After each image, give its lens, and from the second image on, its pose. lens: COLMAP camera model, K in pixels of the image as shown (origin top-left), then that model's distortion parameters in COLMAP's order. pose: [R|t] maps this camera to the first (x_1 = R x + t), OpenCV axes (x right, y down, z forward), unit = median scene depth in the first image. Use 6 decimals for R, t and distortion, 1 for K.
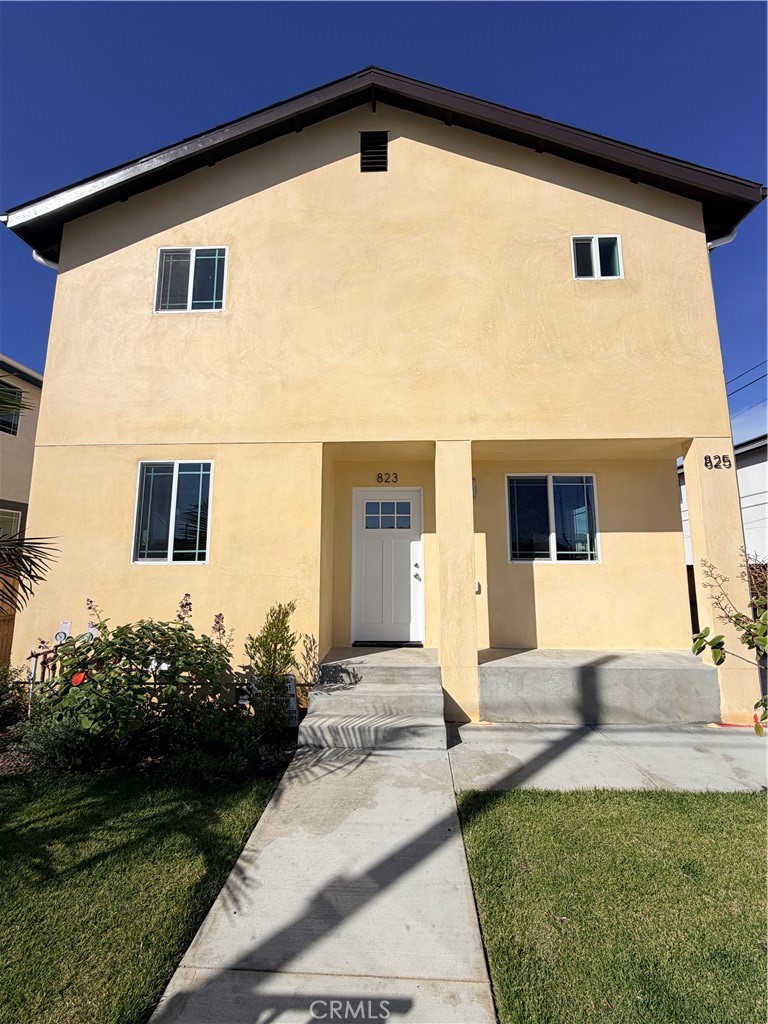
lens RADIAL K [[413.4, 0, 384.2], [0, 413.4, 506.2], [0, 0, 1]] dist [0.001524, -0.000020]
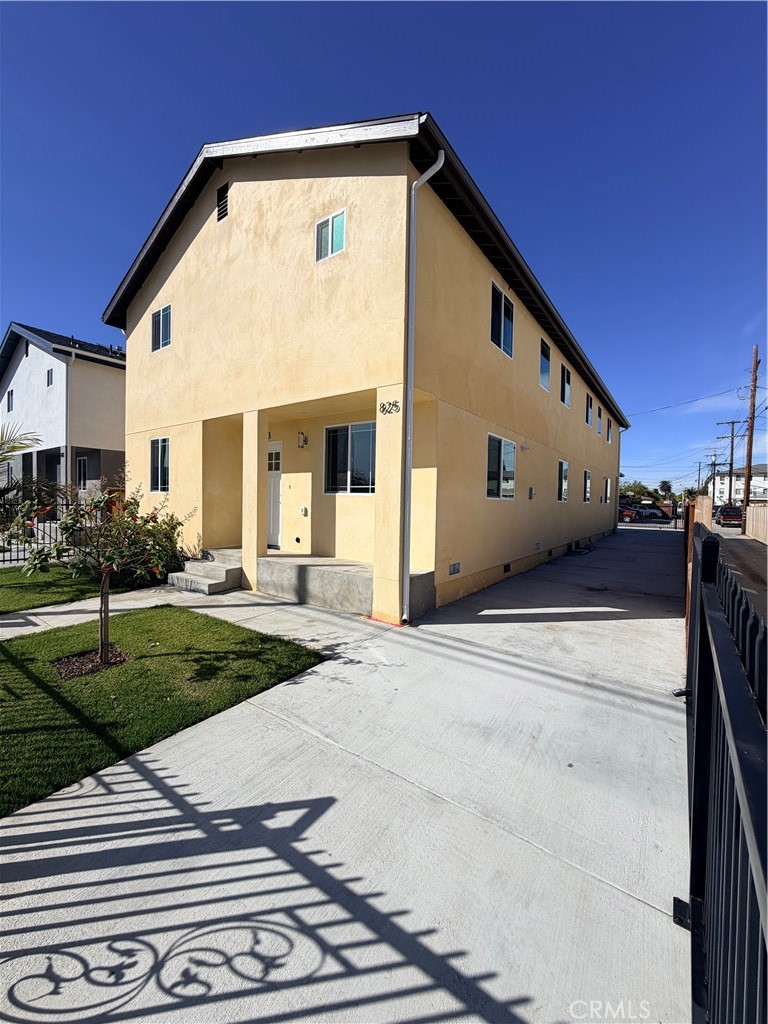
lens RADIAL K [[413.4, 0, 384.2], [0, 413.4, 506.2], [0, 0, 1]] dist [0.001524, -0.000020]
pose [[0.825315, 0.025168, -0.564112, 1.300339], [0.062894, 0.988693, 0.136126, 0.004697], [0.561160, -0.147826, 0.814400, 0.014145]]
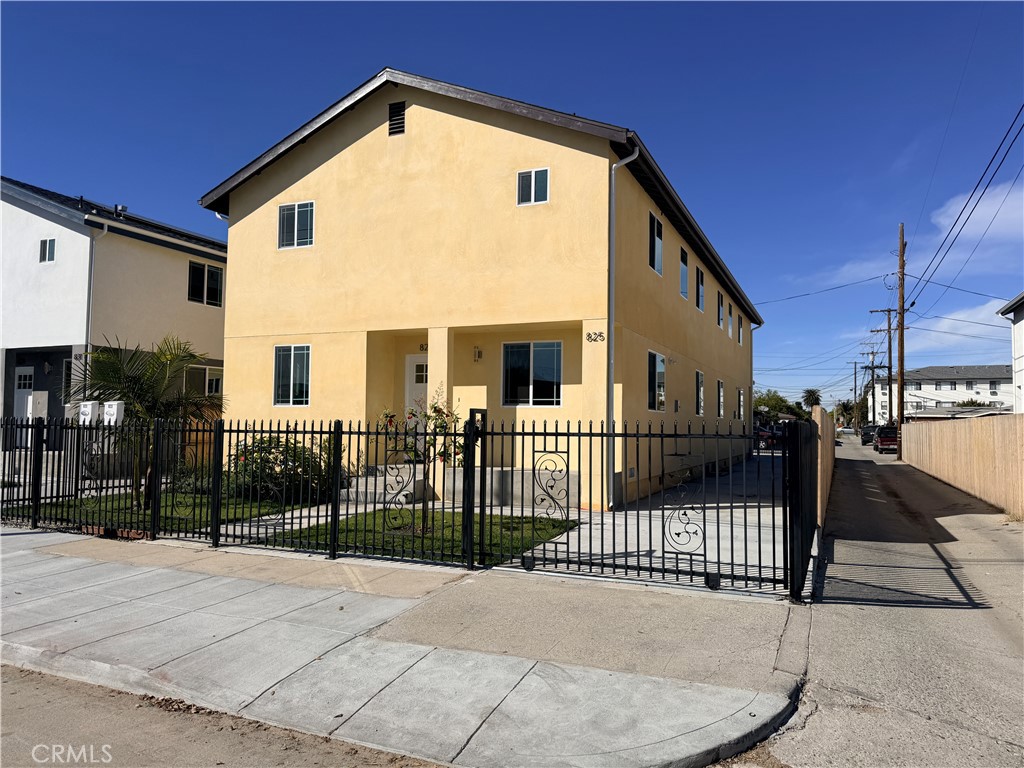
lens RADIAL K [[726.9, 0, 512.0], [0, 726.9, 384.0], [0, 0, 1]] dist [0.116817, -0.173313]
pose [[0.924777, -0.009093, -0.380401, 1.347829], [0.043085, 0.995787, 0.080940, -0.145300], [0.378062, -0.091241, 0.921273, -1.312450]]
